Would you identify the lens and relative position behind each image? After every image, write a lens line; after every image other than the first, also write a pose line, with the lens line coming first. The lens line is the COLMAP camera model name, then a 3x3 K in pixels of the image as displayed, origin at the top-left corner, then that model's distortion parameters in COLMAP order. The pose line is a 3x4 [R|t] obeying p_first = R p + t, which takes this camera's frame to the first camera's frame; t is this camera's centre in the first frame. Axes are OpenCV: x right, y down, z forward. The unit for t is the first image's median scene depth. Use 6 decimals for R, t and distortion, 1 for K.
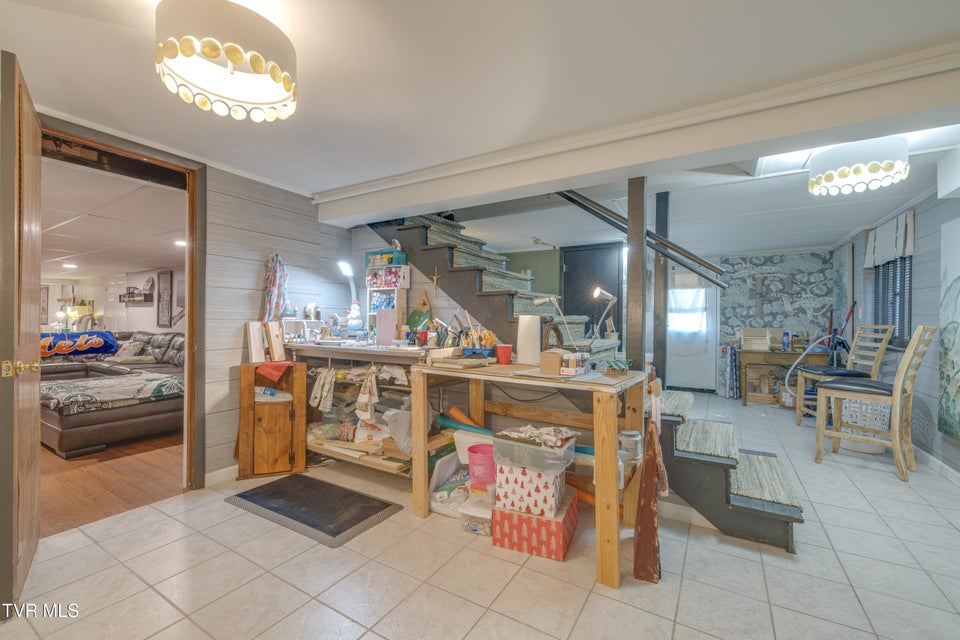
lens RADIAL K [[399.8, 0, 480.3], [0, 399.8, 318.9], [0, 0, 1]] dist [0.001961, 0.000121]
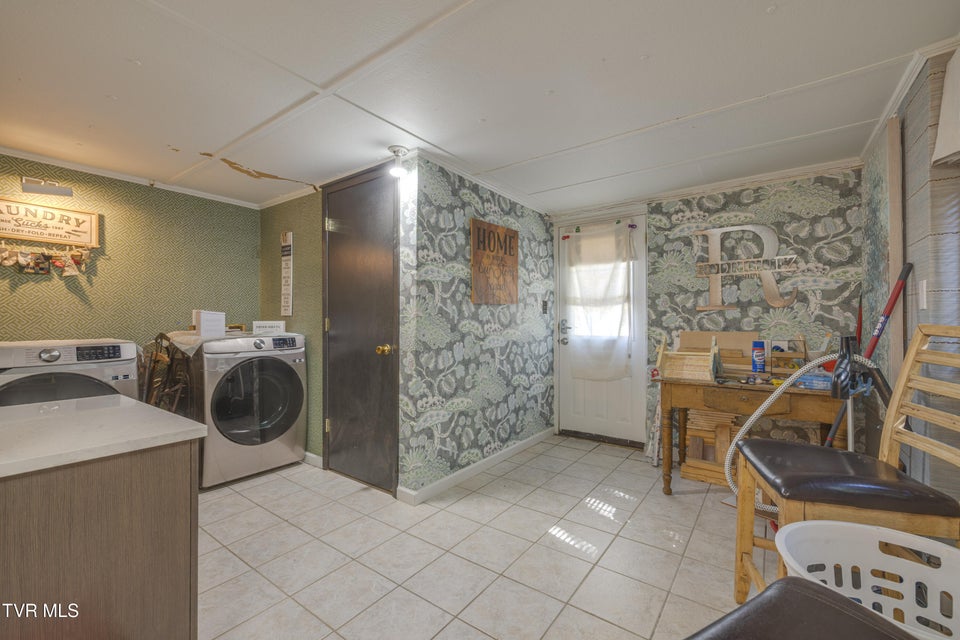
lens RADIAL K [[399.8, 0, 480.3], [0, 399.8, 318.9], [0, 0, 1]] dist [0.001961, 0.000121]
pose [[0.995764, -0.009250, -0.091481, 0.446666], [0.008922, 0.999952, -0.003996, 0.005138], [0.091513, 0.003163, 0.995799, 0.462166]]
